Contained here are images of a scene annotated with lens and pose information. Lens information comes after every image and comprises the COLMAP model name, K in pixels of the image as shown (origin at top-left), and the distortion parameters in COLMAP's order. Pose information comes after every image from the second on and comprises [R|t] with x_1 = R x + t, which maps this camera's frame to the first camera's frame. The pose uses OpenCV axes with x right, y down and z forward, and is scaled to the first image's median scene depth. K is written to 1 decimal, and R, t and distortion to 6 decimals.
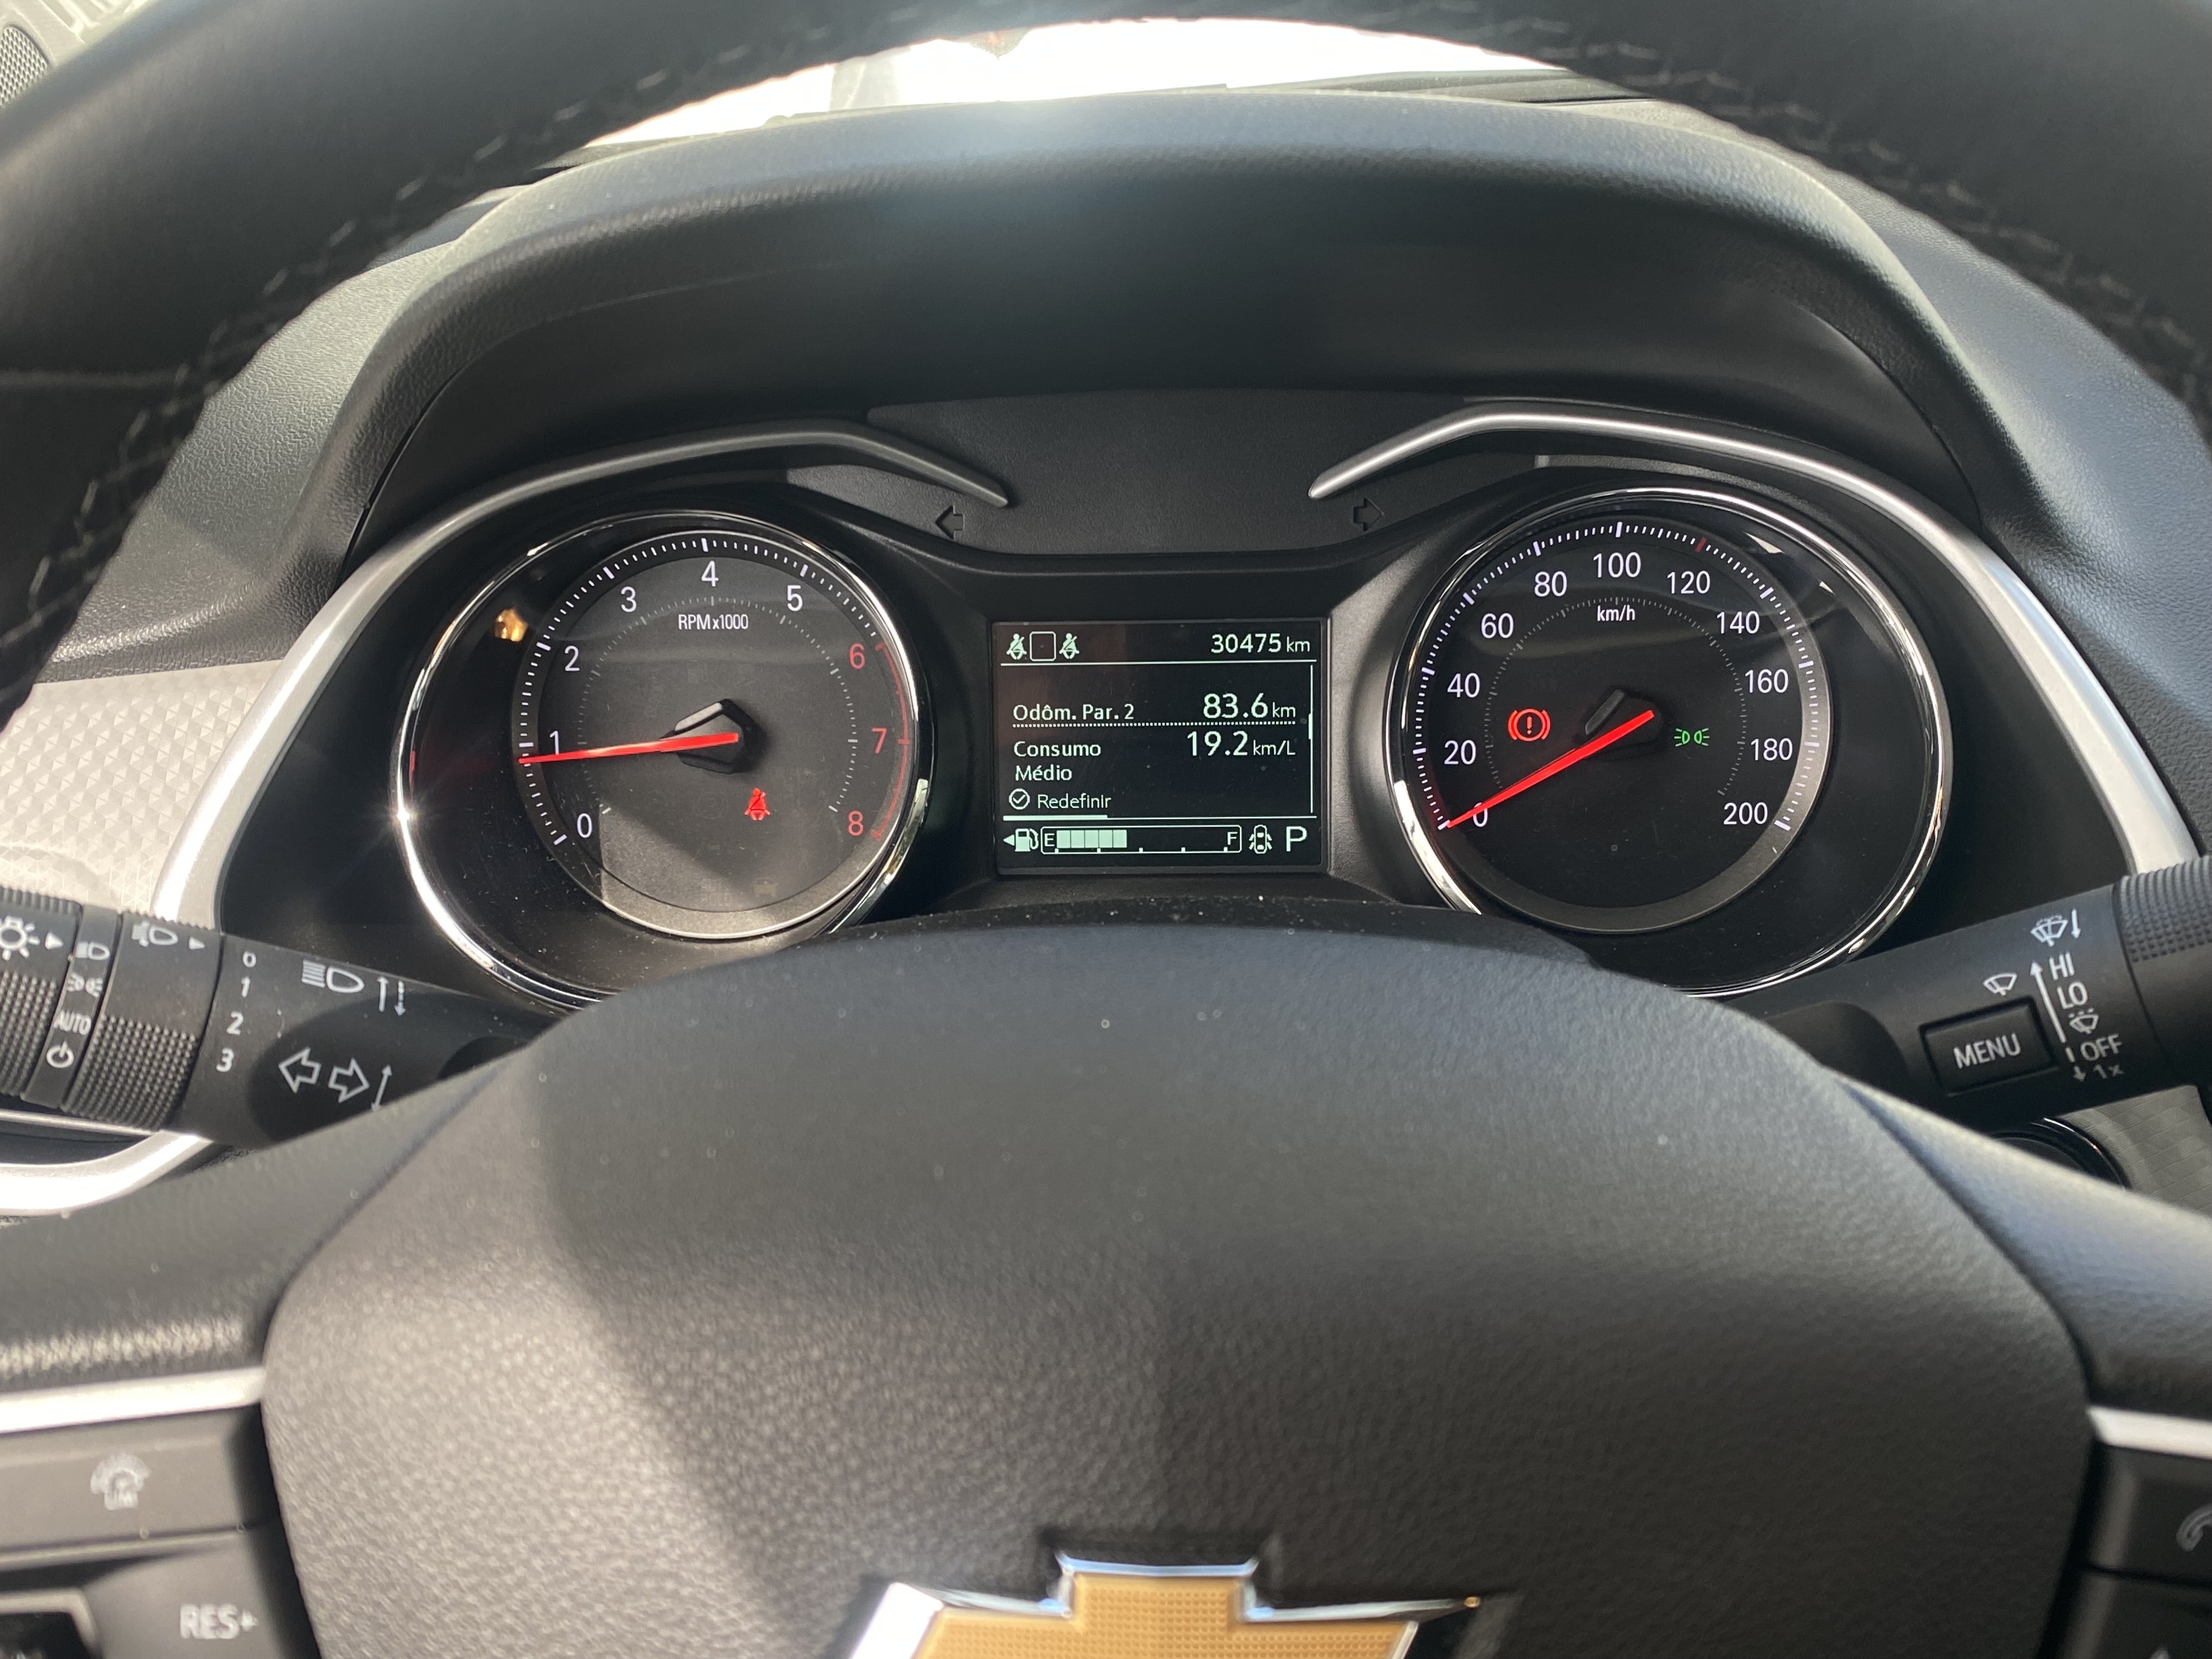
lens RADIAL K [[2118.0, 0, 1086.0], [0, 2118.0, 836.0], [0, 0, 1]] dist [0.186007, 0.000000]
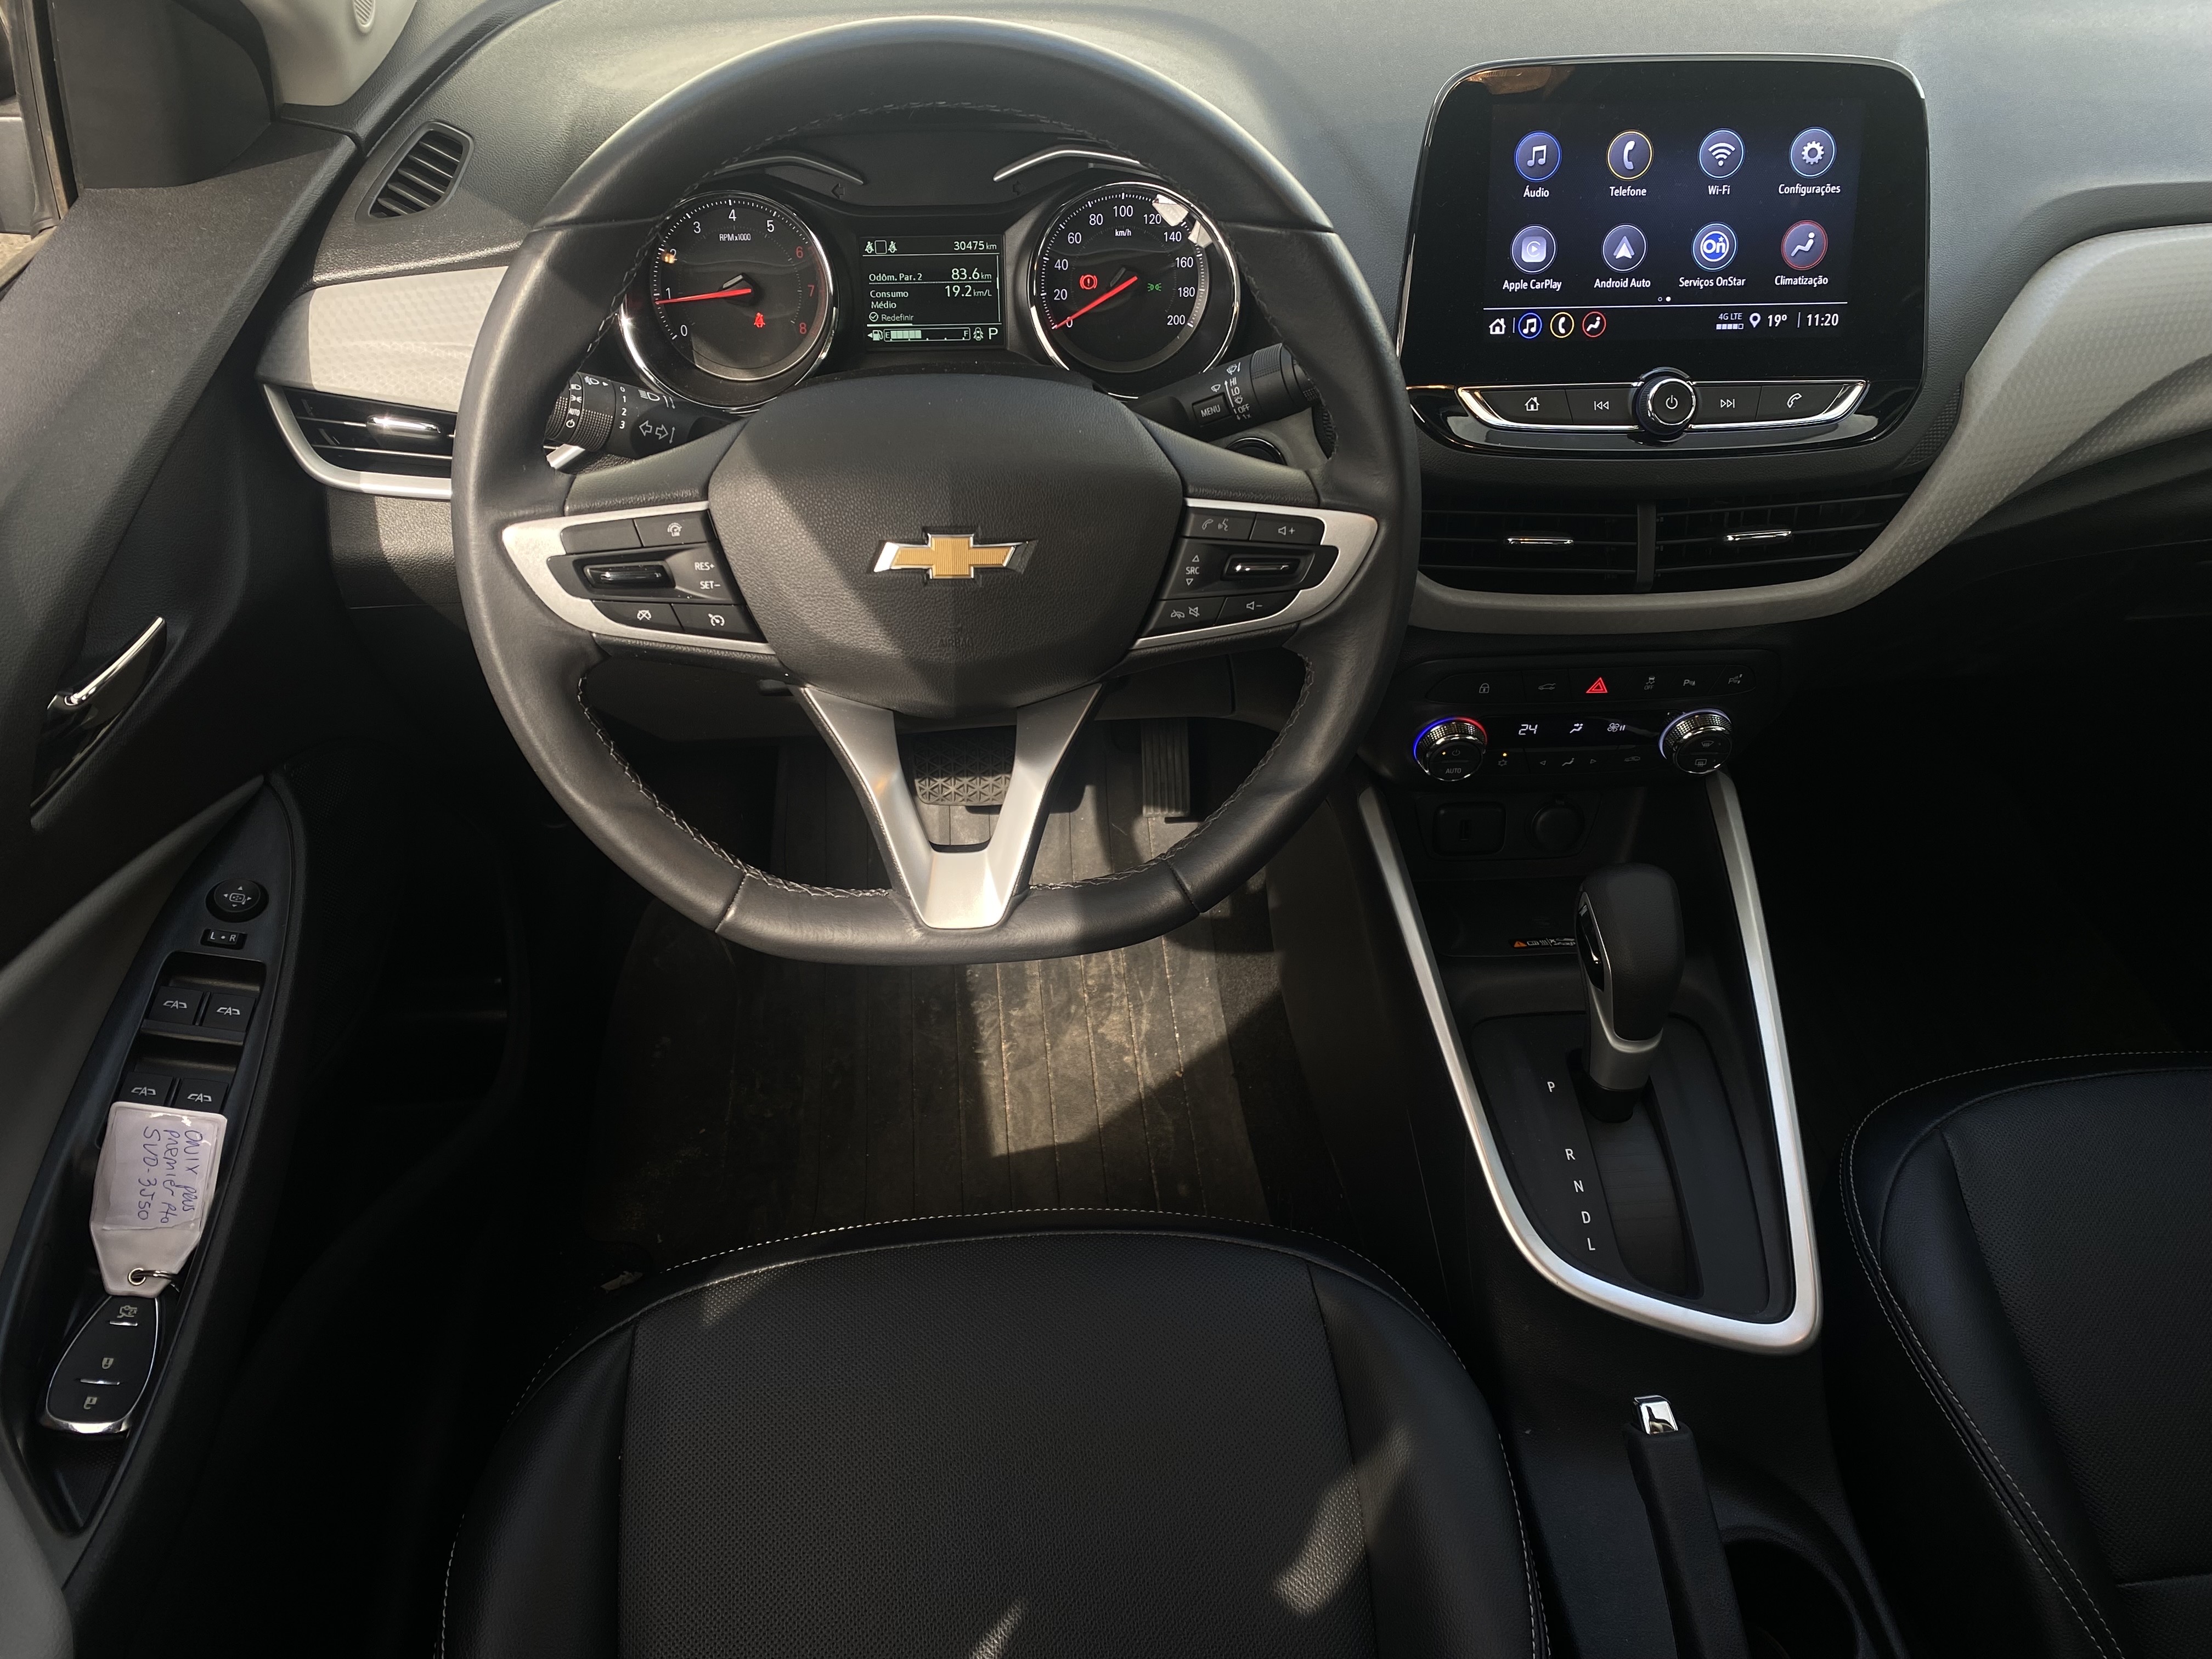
lens RADIAL K [[1669.7, 0, 1095.2], [0, 1669.7, 840.4], [0, 0, 1]] dist [0.020939, -0.004789]
pose [[0.990476, -0.052536, 0.127272, -0.055795], [0.009946, 0.949230, 0.314426, -0.047960], [-0.137329, -0.310165, 0.940712, -0.953235]]
